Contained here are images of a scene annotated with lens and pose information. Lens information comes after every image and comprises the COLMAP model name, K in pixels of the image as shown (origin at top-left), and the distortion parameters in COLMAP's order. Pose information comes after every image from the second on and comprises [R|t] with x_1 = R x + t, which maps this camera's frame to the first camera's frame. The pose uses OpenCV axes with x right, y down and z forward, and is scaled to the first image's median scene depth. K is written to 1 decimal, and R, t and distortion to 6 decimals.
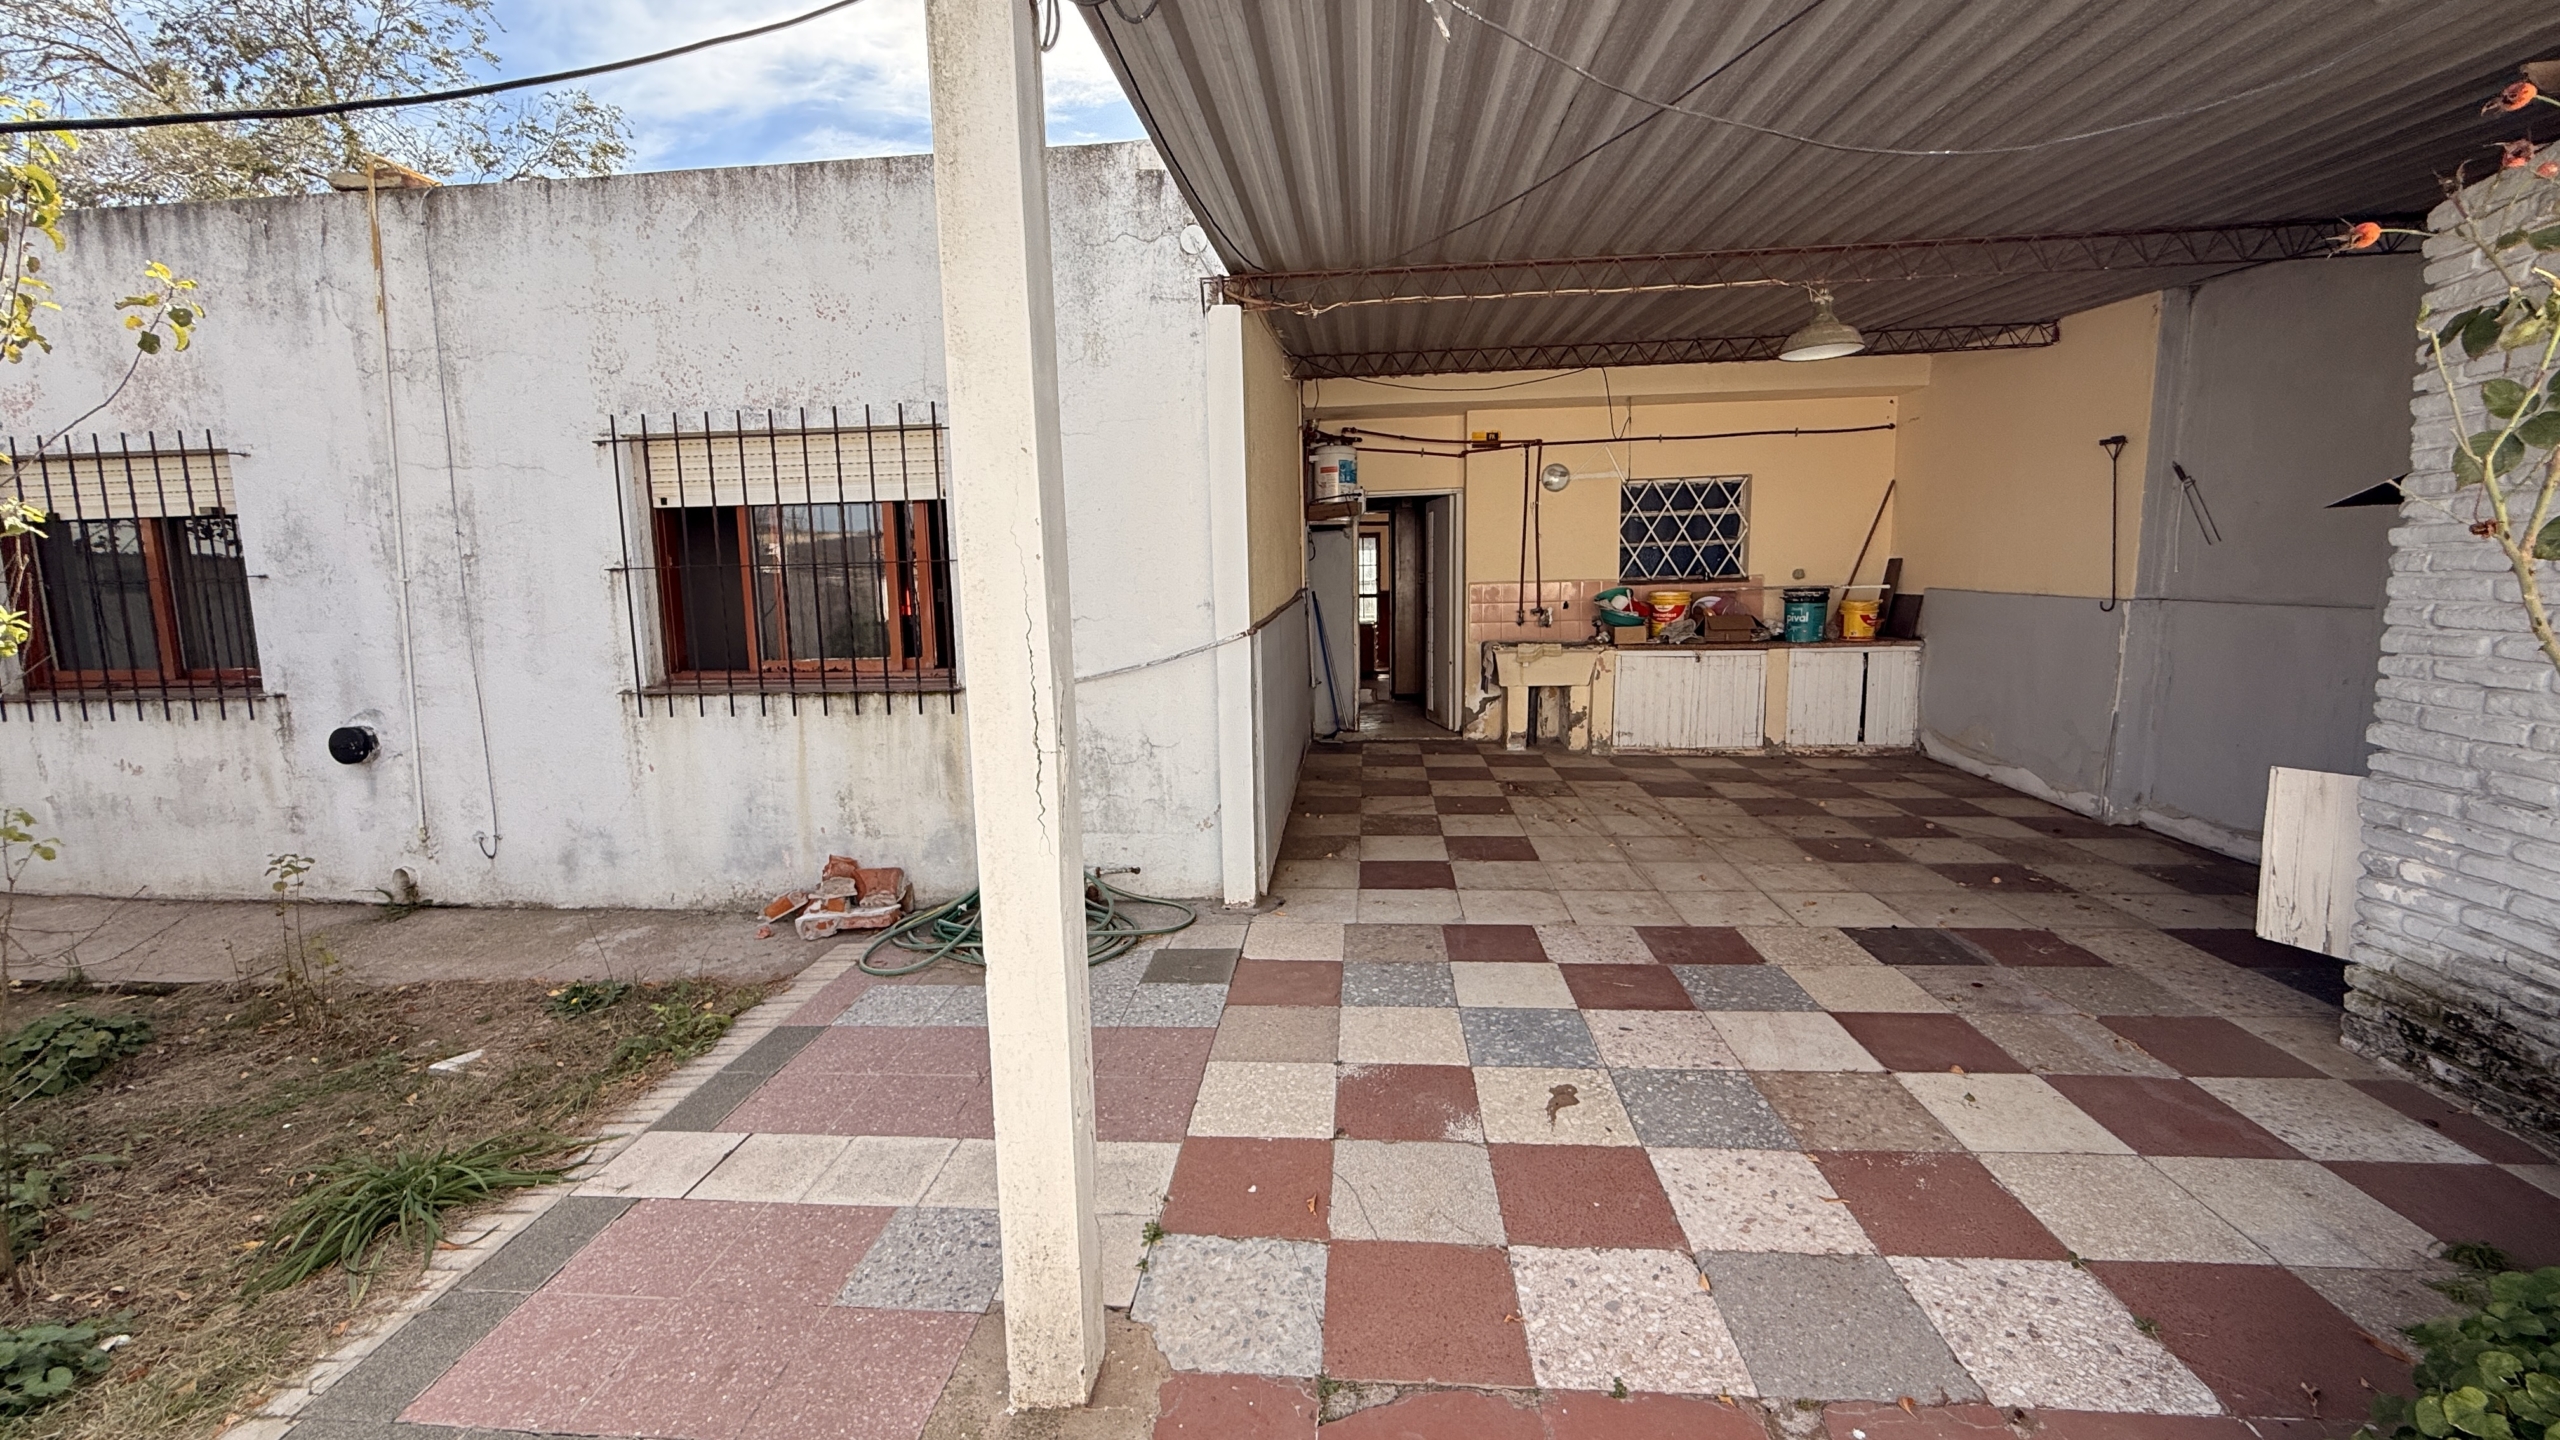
lens RADIAL K [[1015.7, 0, 1269.7], [0, 1015.7, 718.2], [0, 0, 1]] dist [-0.001053, -0.000755]
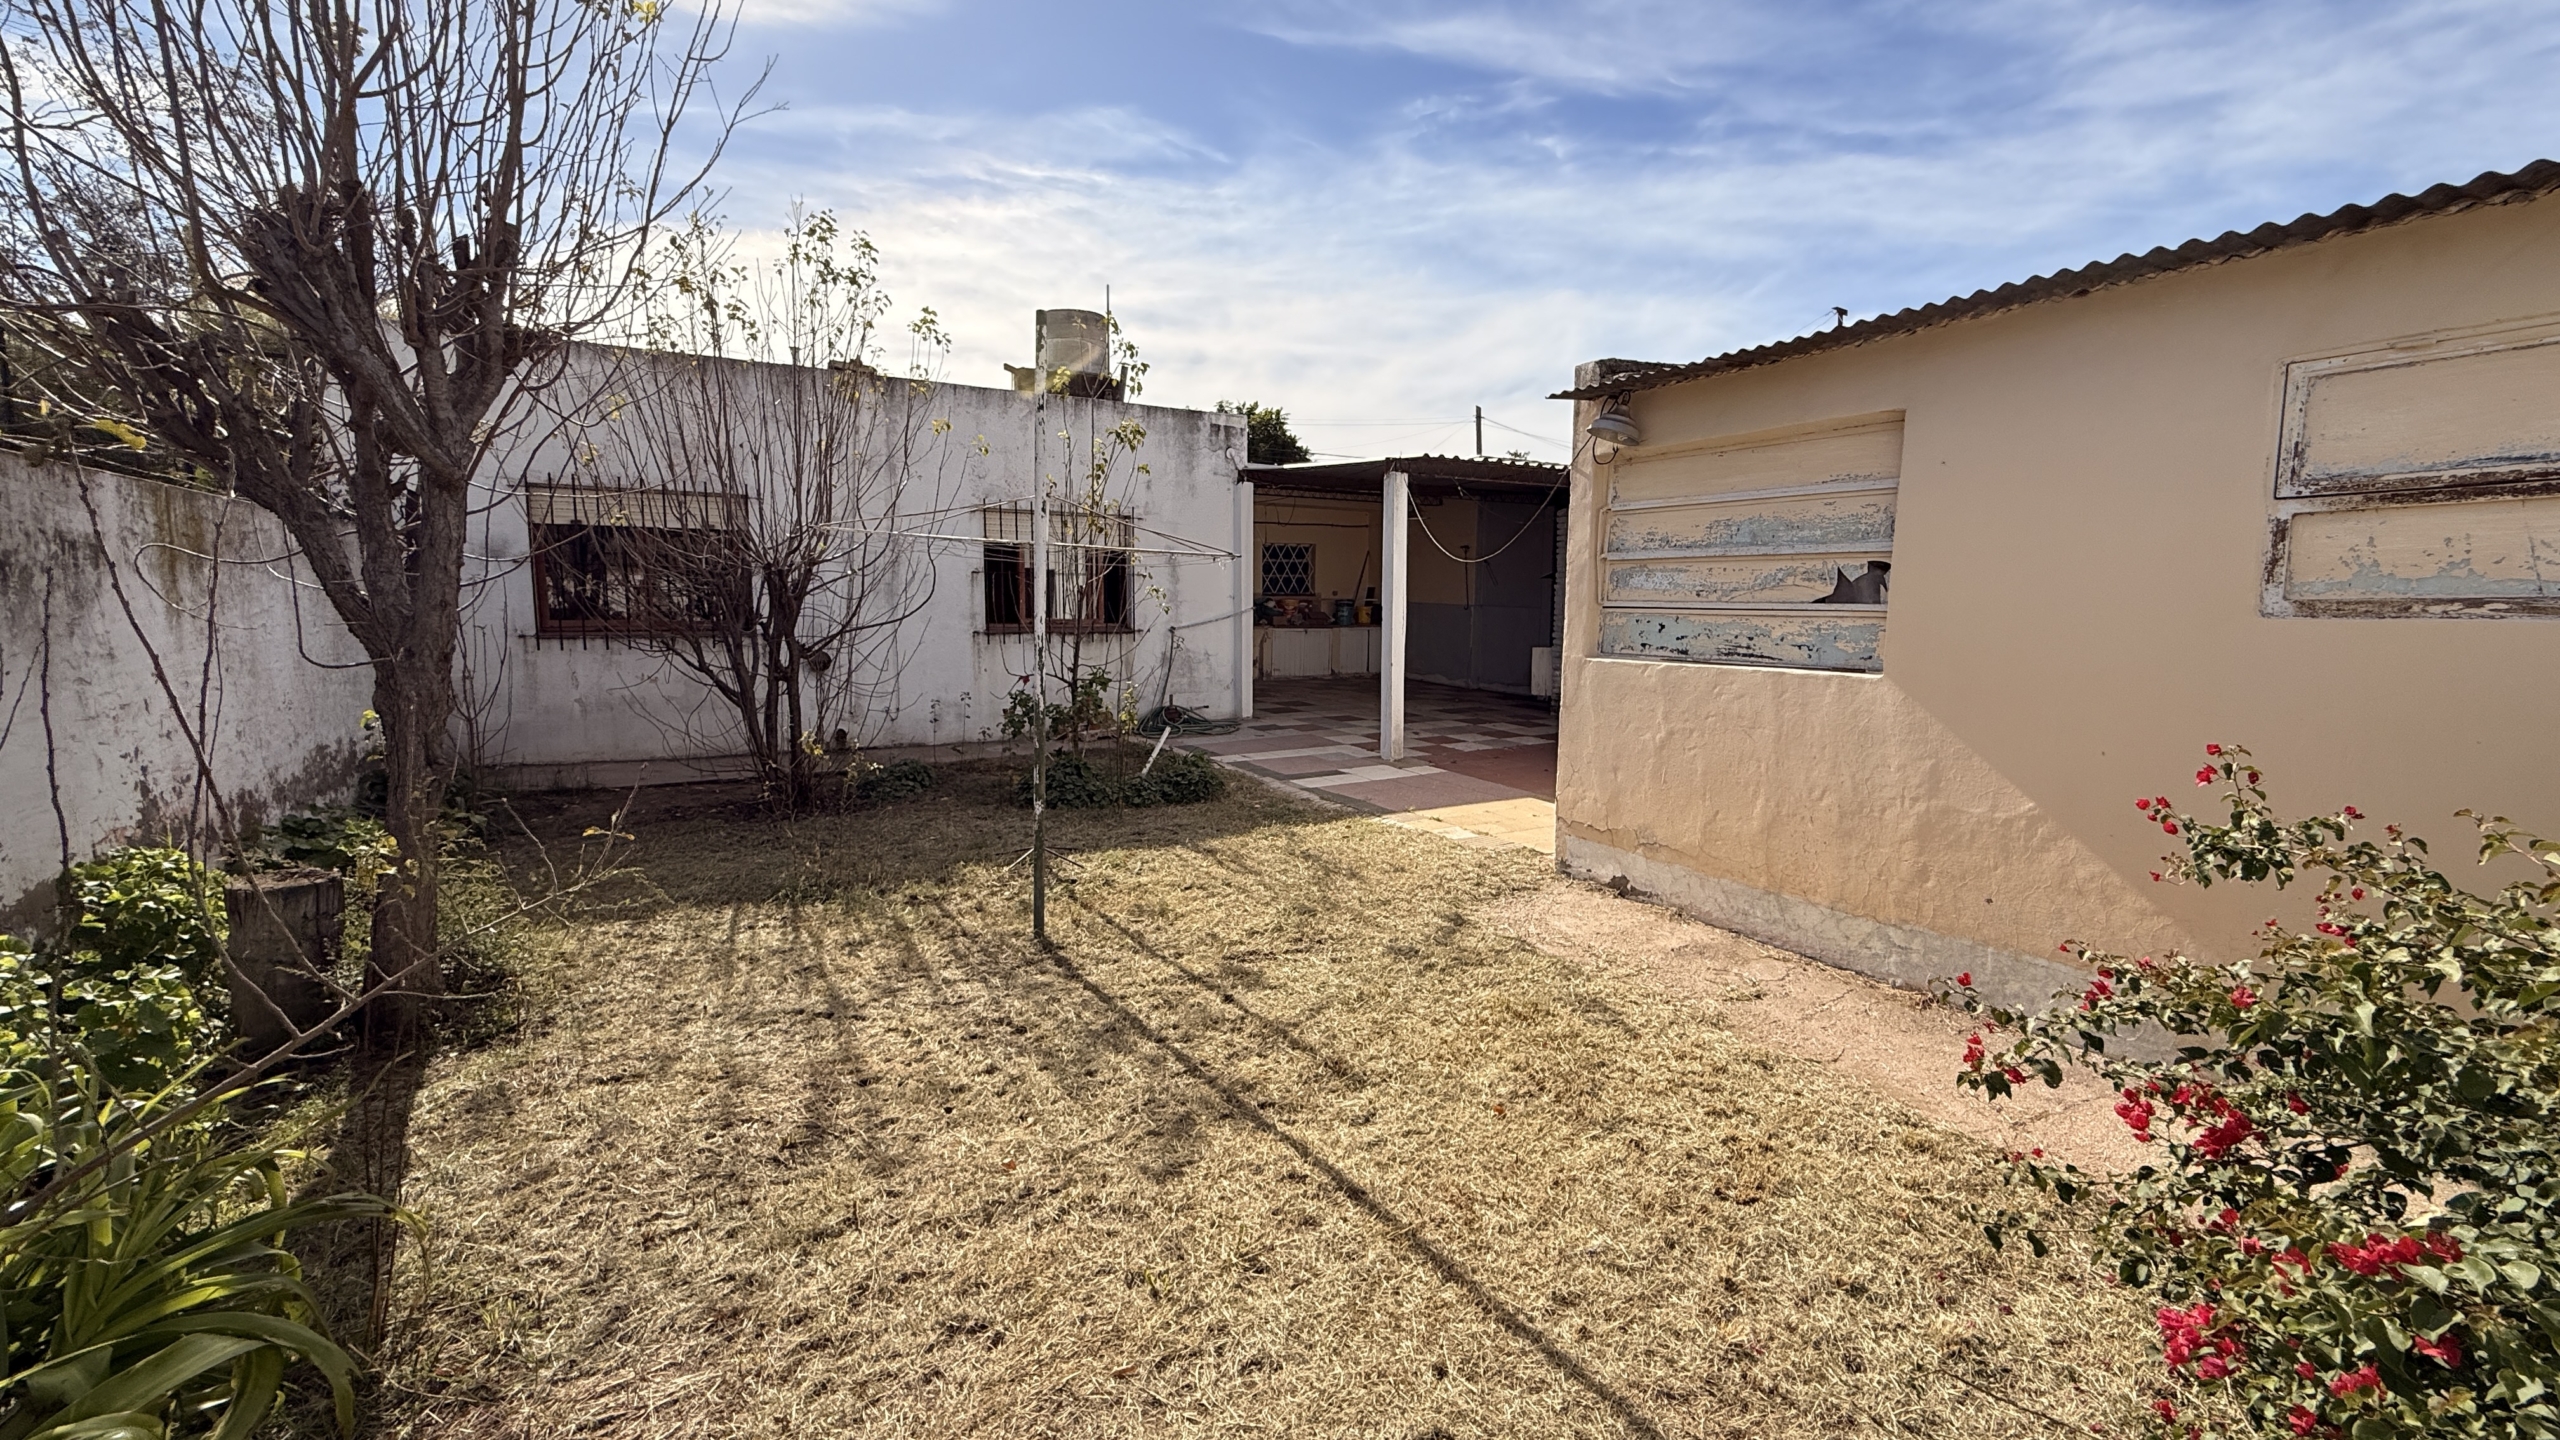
lens RADIAL K [[1015.7, 0, 1278.4], [0, 1015.7, 711.9], [0, 0, 1]] dist [-0.001053, -0.000755]
pose [[0.805930, -0.040151, 0.590648, -0.837620], [0.053749, 0.998540, -0.005462, 0.109335], [-0.589566, 0.036149, 0.806911, -0.616344]]
